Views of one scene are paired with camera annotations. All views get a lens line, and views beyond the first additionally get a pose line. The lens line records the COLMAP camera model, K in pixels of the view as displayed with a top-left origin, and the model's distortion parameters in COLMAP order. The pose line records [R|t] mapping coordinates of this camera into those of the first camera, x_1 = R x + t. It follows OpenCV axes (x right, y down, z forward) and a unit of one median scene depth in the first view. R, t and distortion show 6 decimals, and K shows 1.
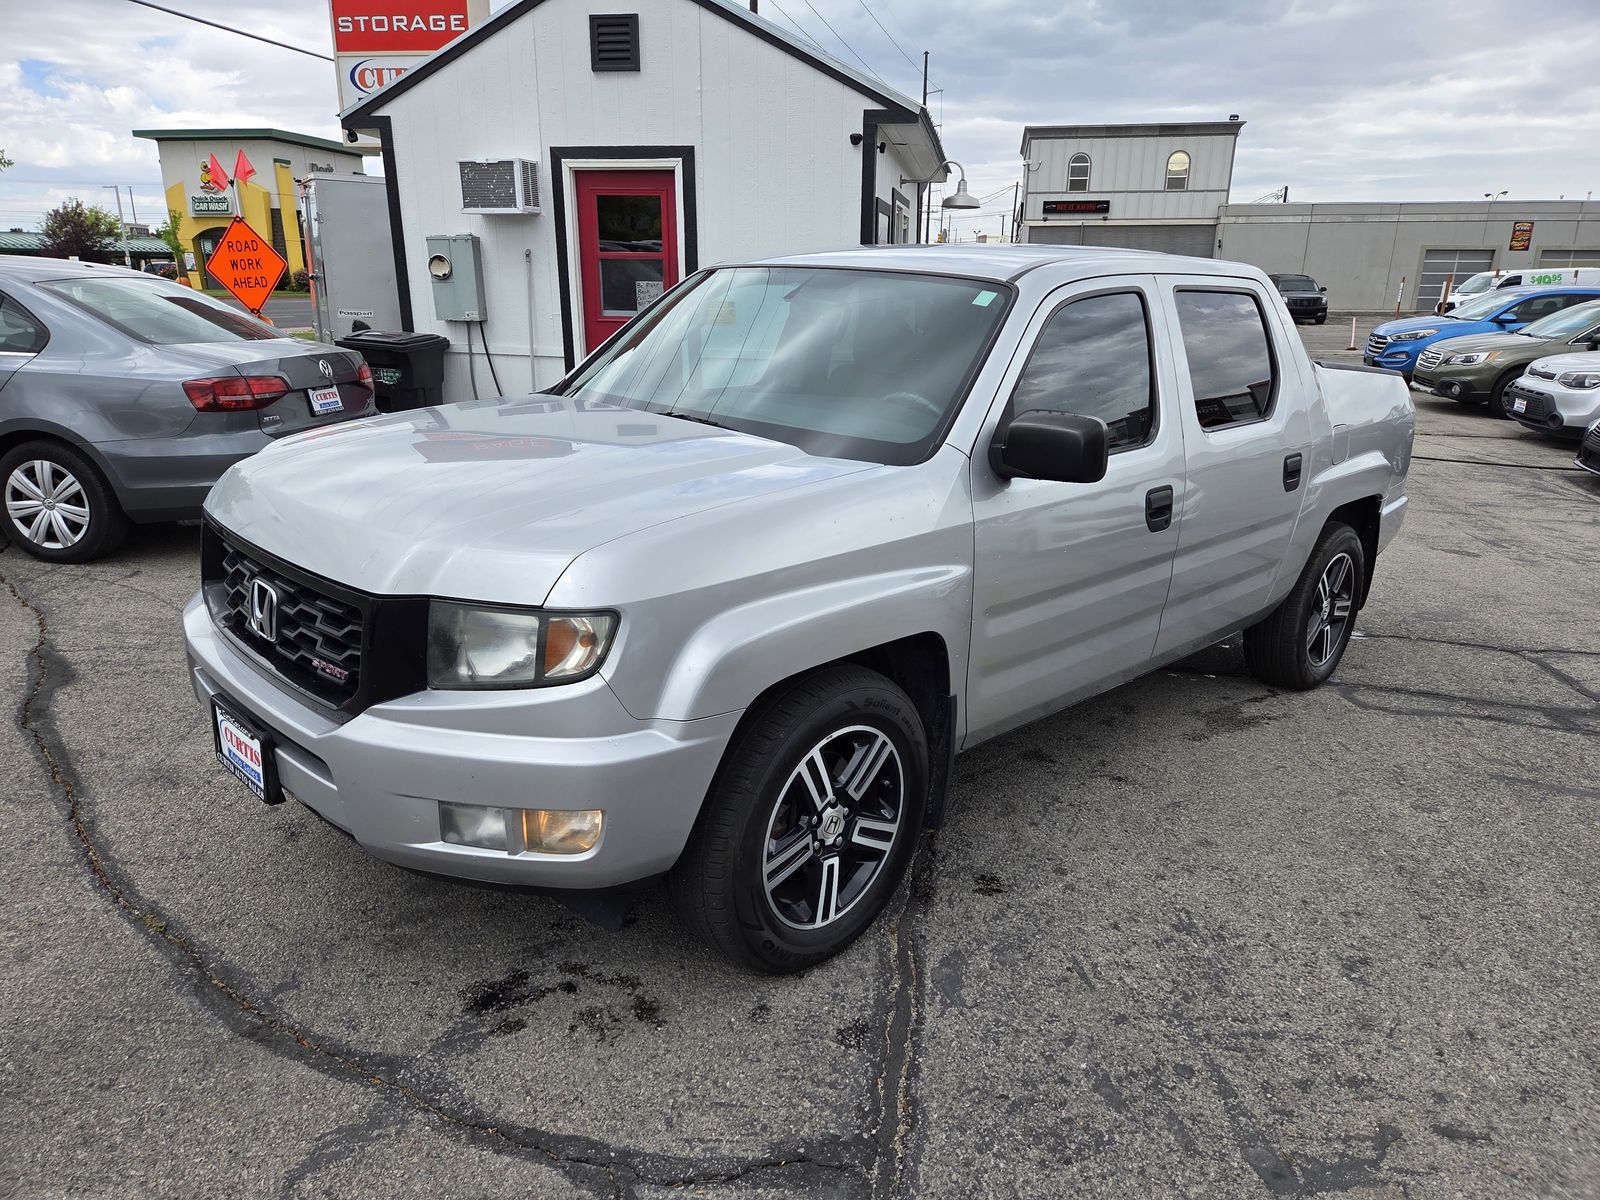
lens RADIAL K [[1059.8, 0, 799.5], [0, 1059.8, 619.0], [0, 0, 1]] dist [0.071066, -0.056405]
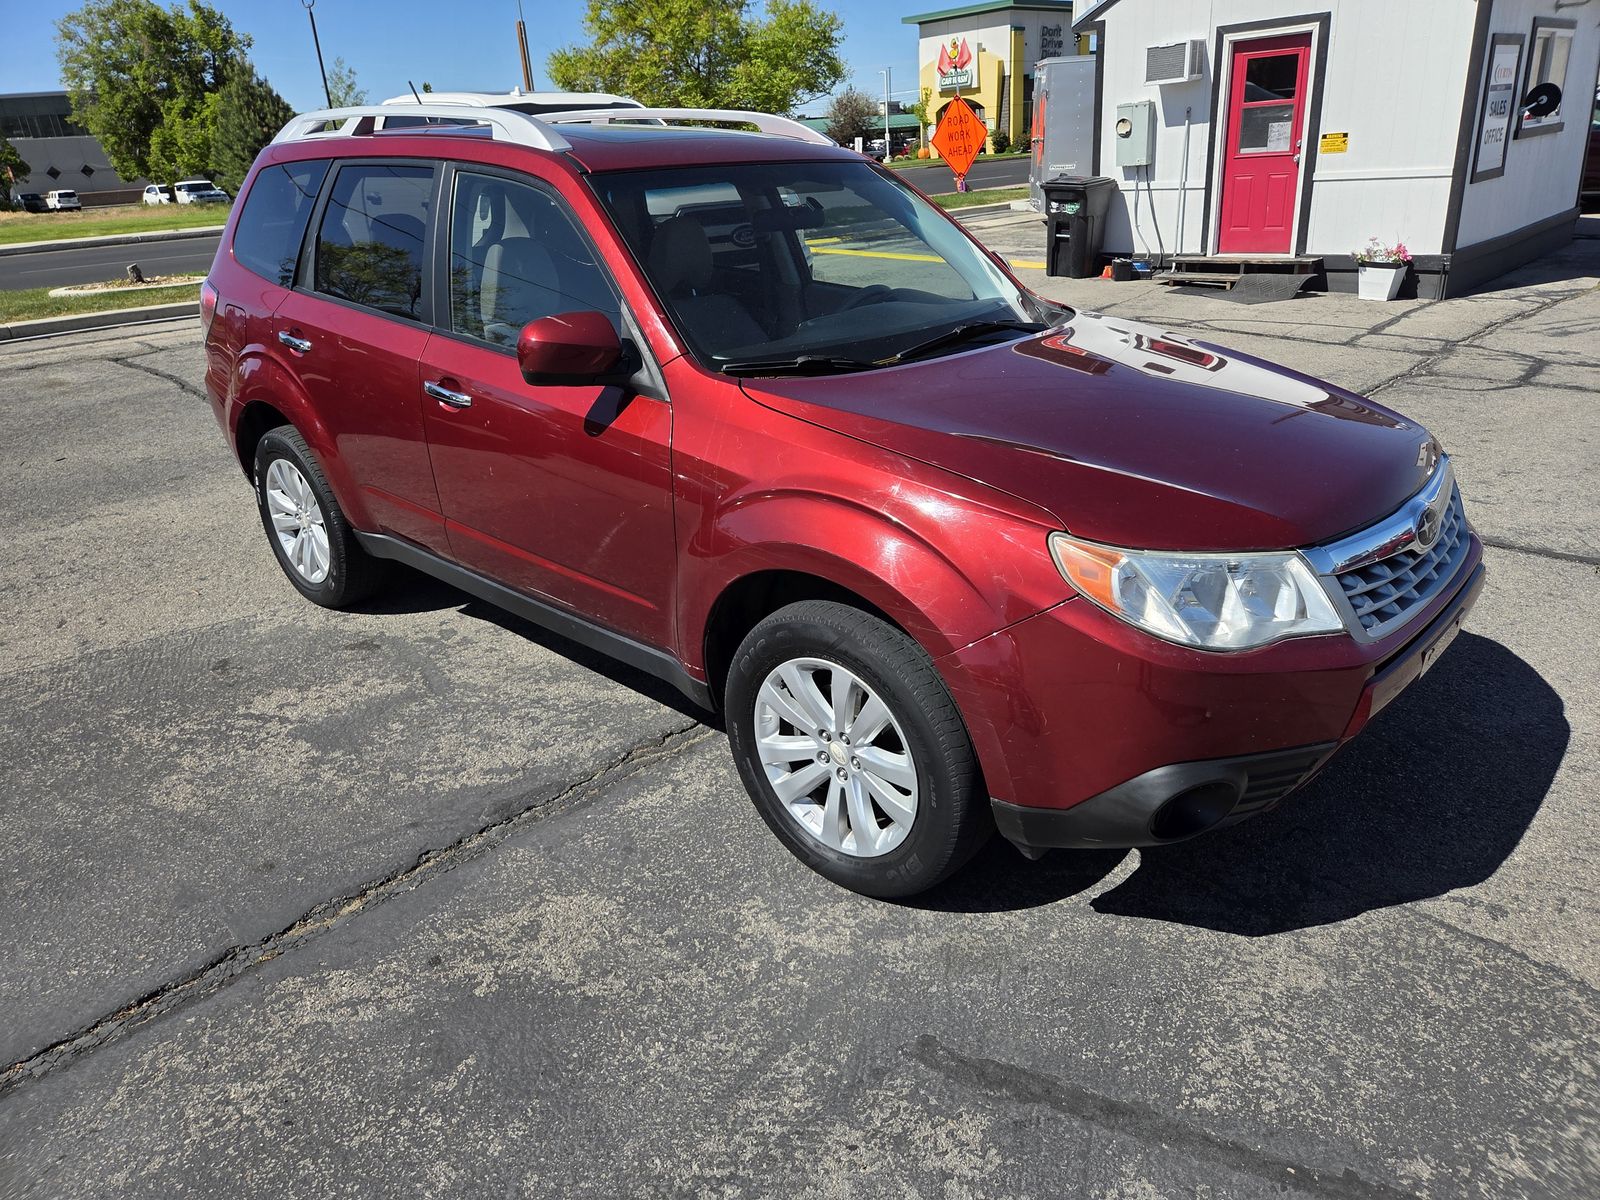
lens RADIAL K [[1064.4, 0, 801.2], [0, 1064.4, 596.9], [0, 0, 1]] dist [0.067405, -0.056685]
pose [[0.824742, 0.157566, -0.543115, 0.164474], [-0.099930, 0.985893, 0.134273, 0.118726], [0.556610, -0.056467, 0.828852, -0.397921]]
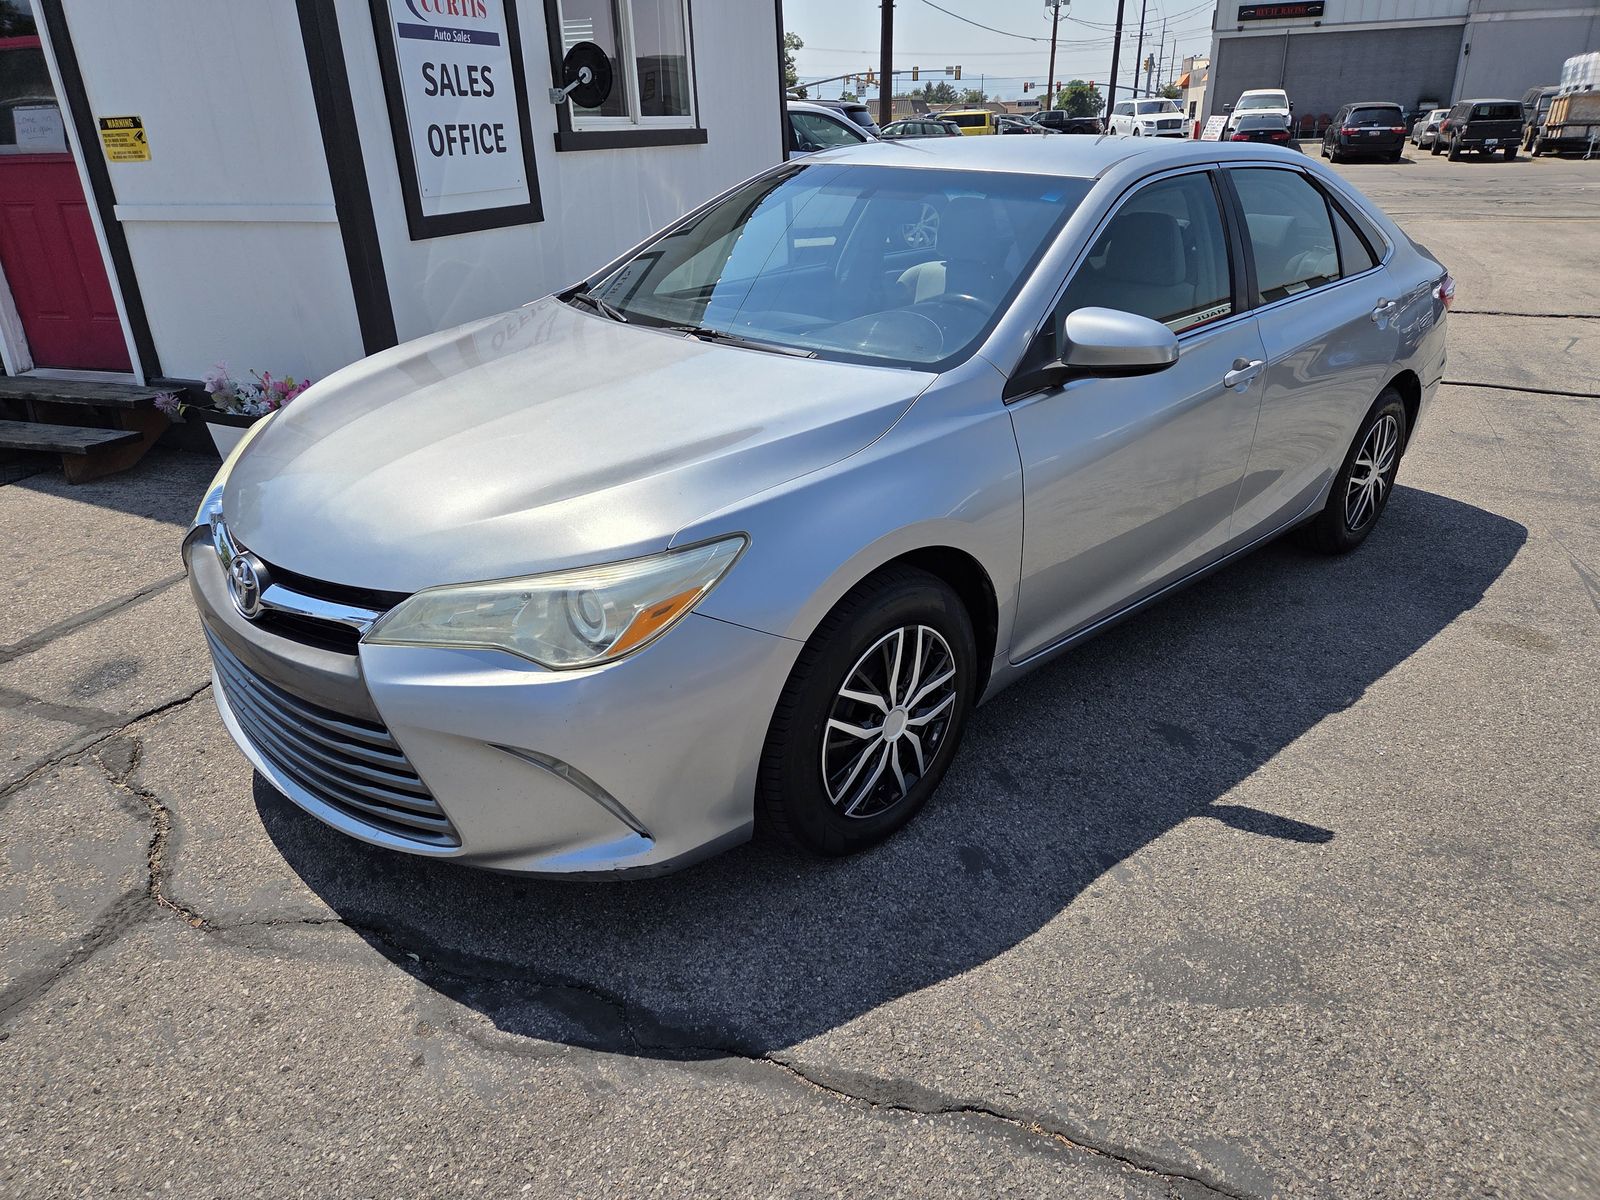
lens RADIAL K [[1064.4, 0, 801.2], [0, 1064.4, 596.9], [0, 0, 1]] dist [0.067405, -0.056685]
pose [[0.982811, 0.036247, -0.181024, 0.340161], [-0.017666, 0.994501, 0.103222, -0.100735], [0.183770, -0.098250, 0.978047, 0.428310]]
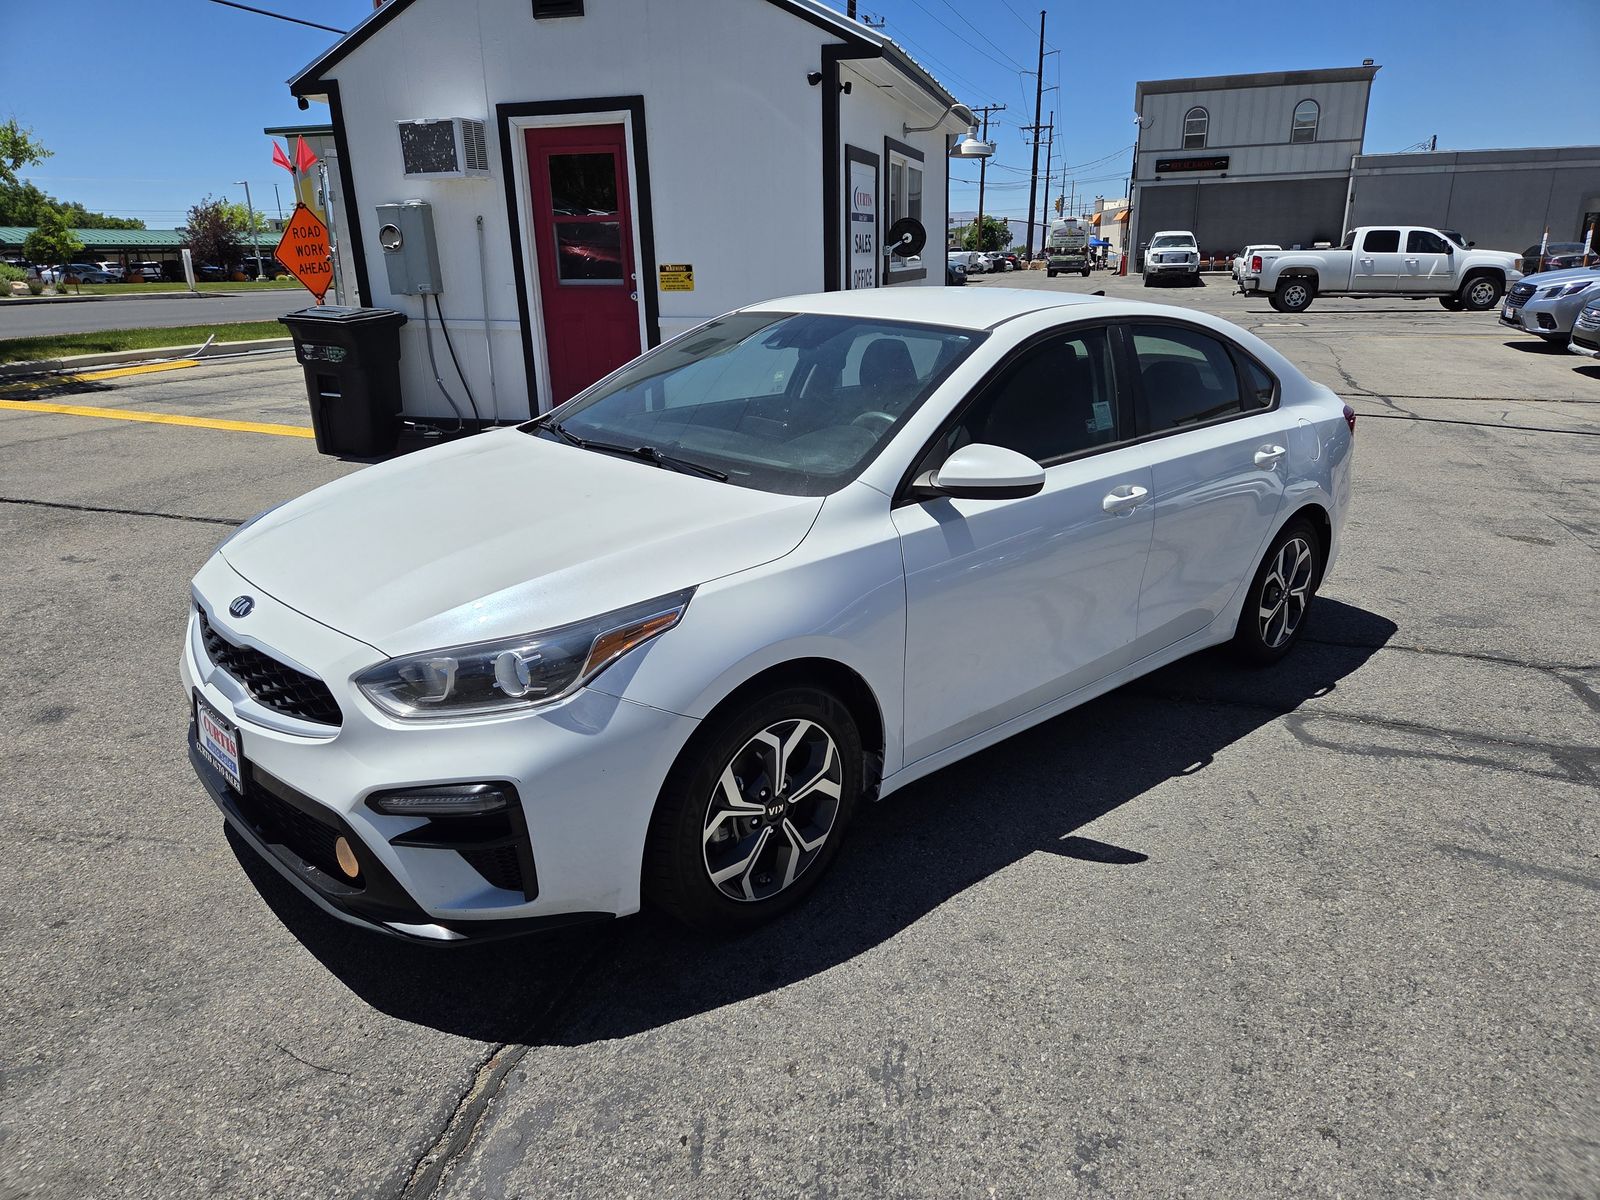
lens RADIAL K [[1059.8, 0, 800.3], [0, 1059.8, 611.1], [0, 0, 1]] dist [0.074620, -0.063668]
pose [[0.993905, 0.006870, -0.110030, 0.117402], [-0.005412, 0.999894, 0.013542, -0.012116], [0.110111, -0.012864, 0.993836, 0.082666]]
